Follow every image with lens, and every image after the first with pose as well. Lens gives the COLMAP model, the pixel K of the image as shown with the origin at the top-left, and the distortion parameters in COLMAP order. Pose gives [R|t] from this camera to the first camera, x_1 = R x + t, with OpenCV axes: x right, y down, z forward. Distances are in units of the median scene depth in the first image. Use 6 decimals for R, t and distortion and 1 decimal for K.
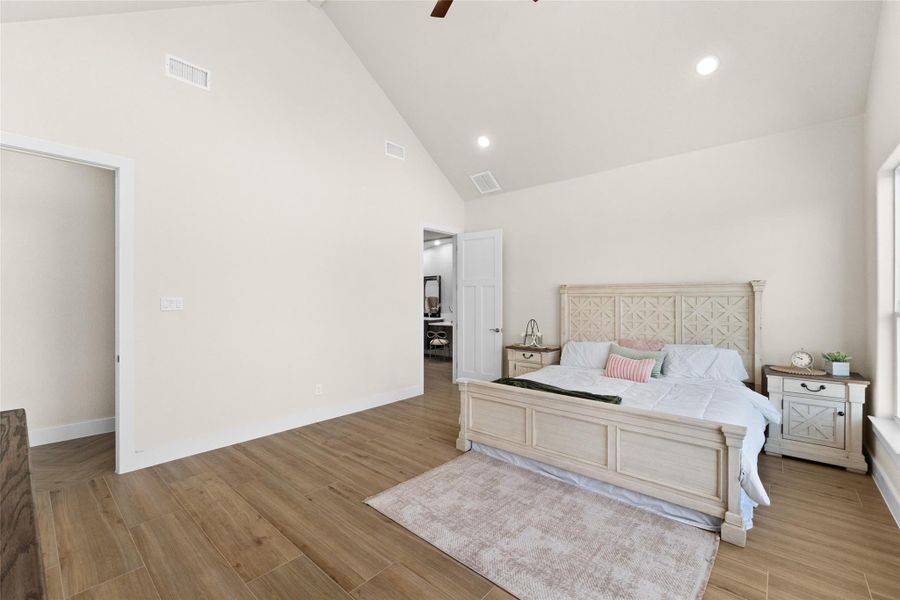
lens RADIAL K [[380.3, 0, 446.0], [0, 380.3, 293.6], [0, 0, 1]] dist [-0.001298, -0.000664]
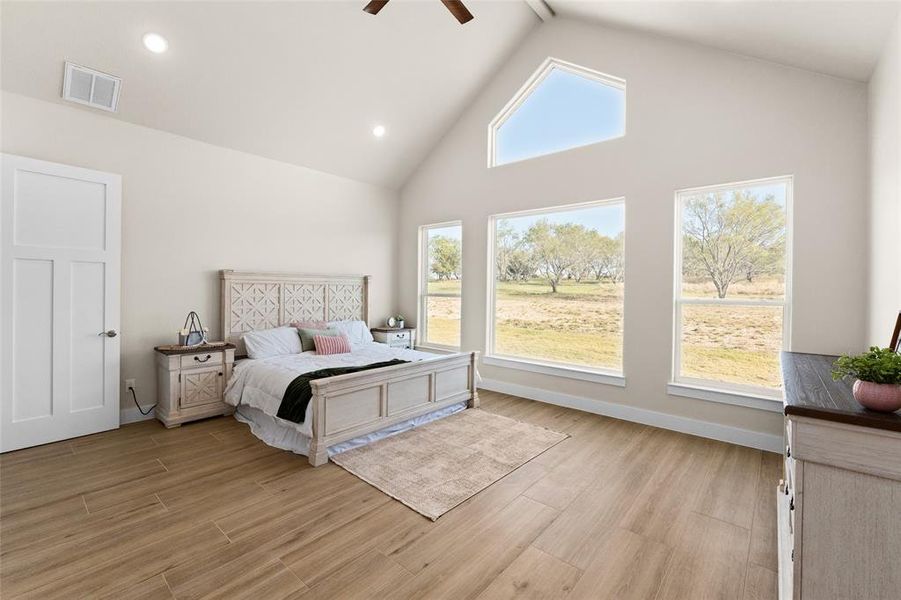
lens RADIAL K [[380.8, 0, 446.5], [0, 380.8, 293.6], [0, 0, 1]] dist [-0.001298, -0.000664]
pose [[-0.001580, -0.012998, 0.999914, -0.832083], [-0.025235, 0.999598, 0.012954, 0.013002], [-0.999680, -0.025212, -0.001907, 0.757303]]
